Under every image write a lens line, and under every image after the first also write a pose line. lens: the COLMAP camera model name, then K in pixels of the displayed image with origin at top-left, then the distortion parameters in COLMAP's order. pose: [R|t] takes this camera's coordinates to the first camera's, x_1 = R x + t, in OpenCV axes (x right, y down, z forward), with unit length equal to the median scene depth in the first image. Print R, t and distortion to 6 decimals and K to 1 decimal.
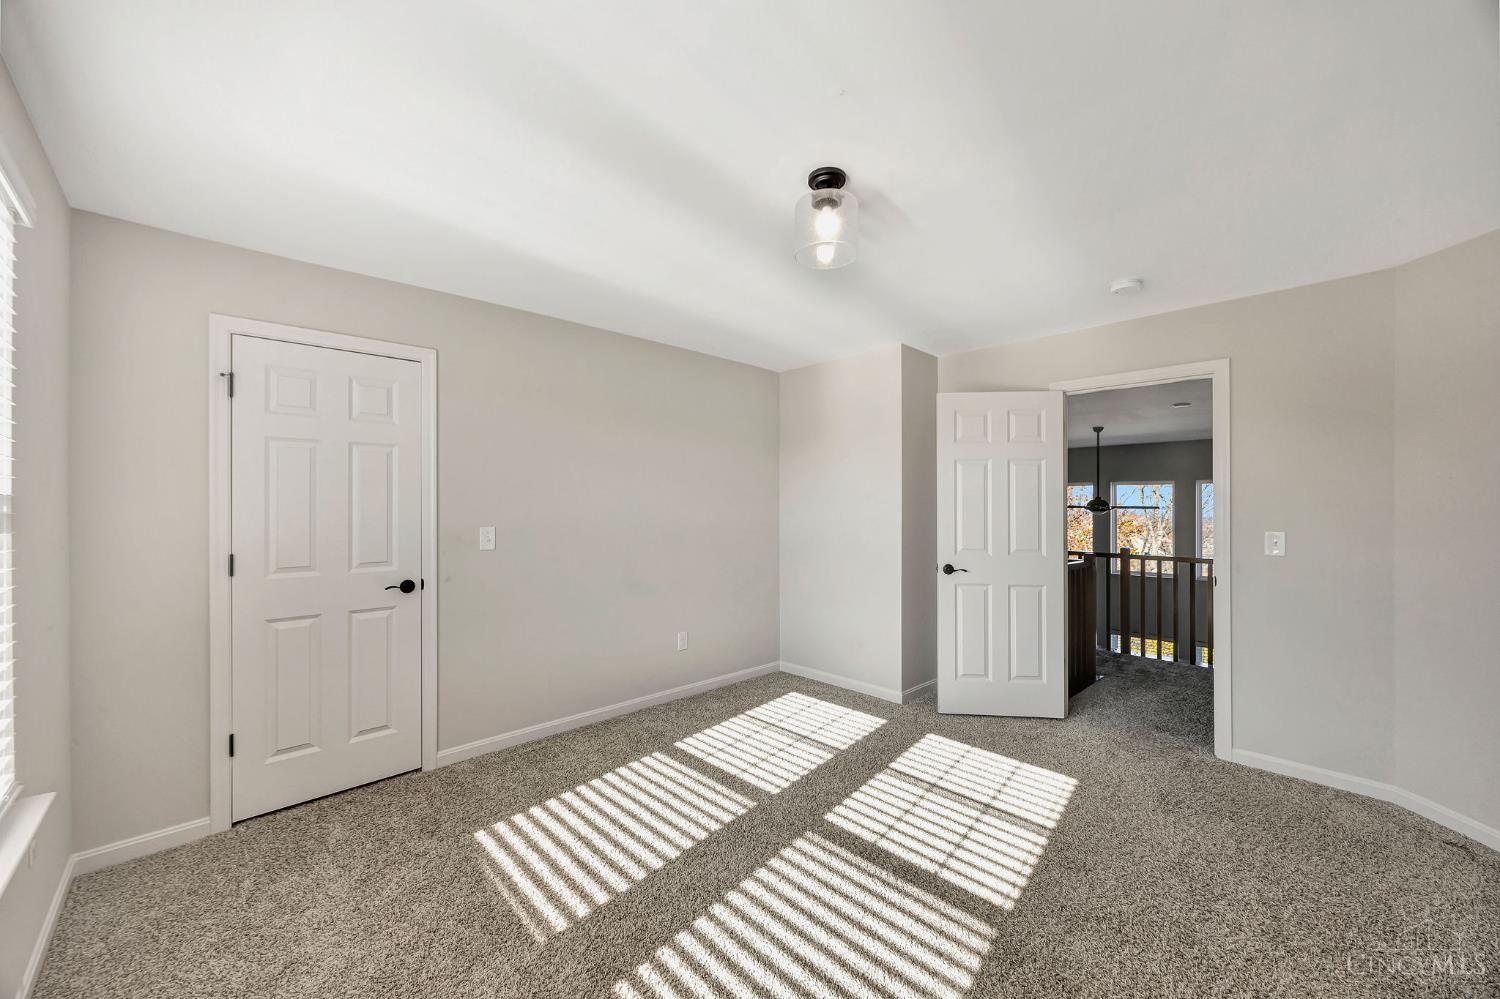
lens RADIAL K [[578.2, 0, 750.0], [0, 578.2, 499.5], [0, 0, 1]] dist [0.001231, -0.007300]
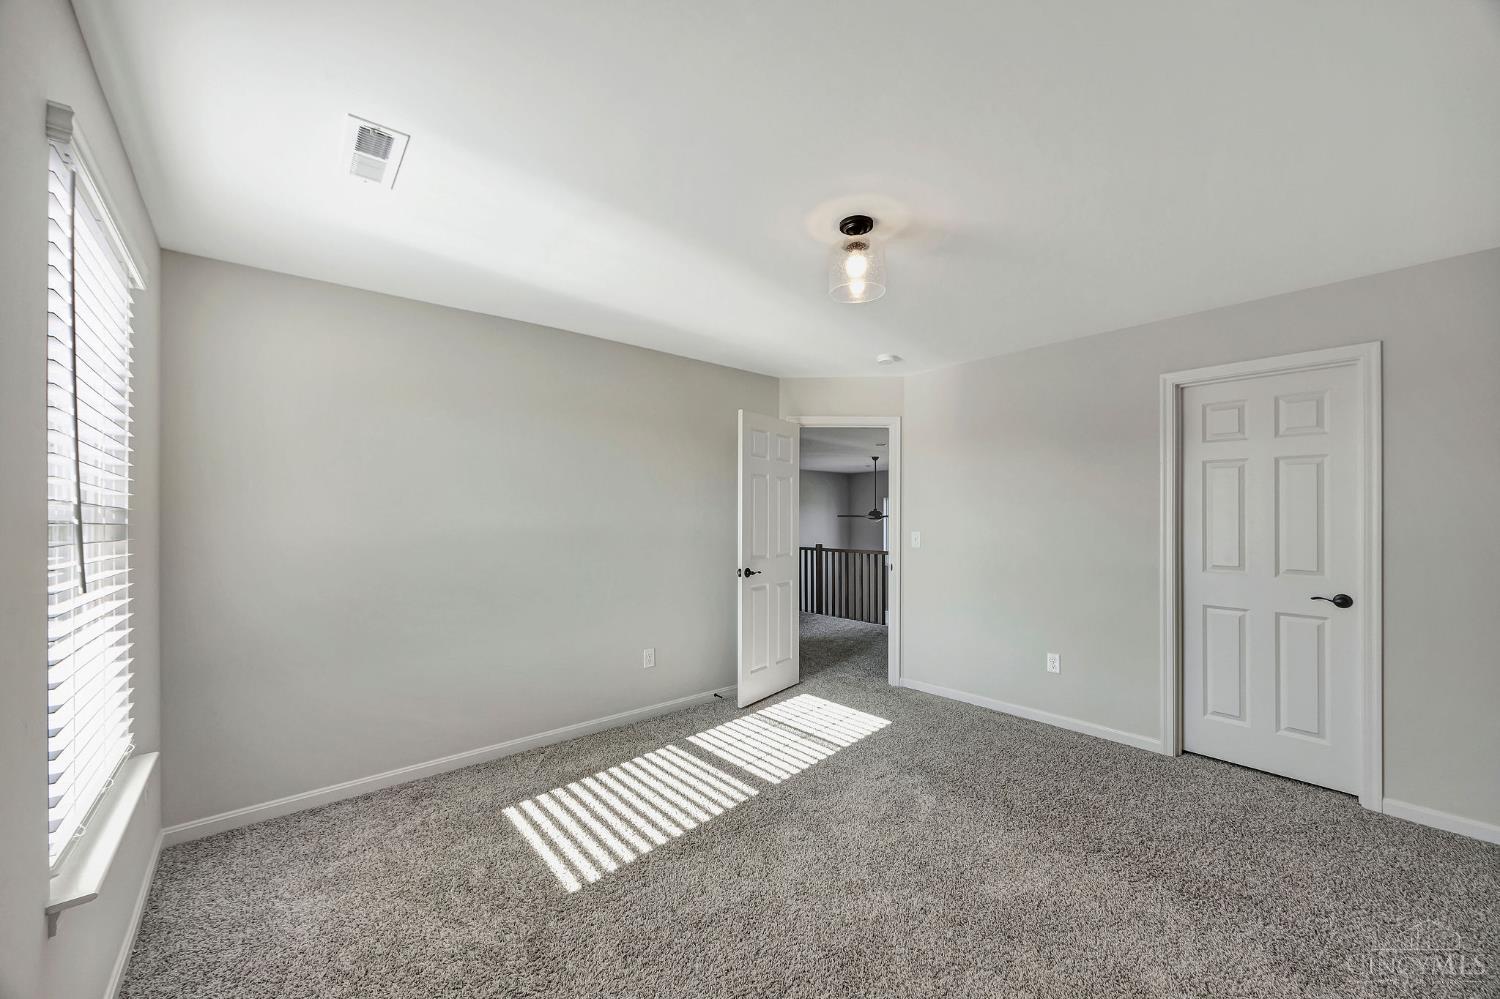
lens RADIAL K [[579.3, 0, 749.7], [0, 579.3, 507.4], [0, 0, 1]] dist [-0.023249, 0.000091]
pose [[0.997615, -0.003550, -0.068937, 0.074554], [0.003287, 0.999987, -0.003934, -0.000403], [0.068950, 0.003698, 0.997613, -0.076305]]
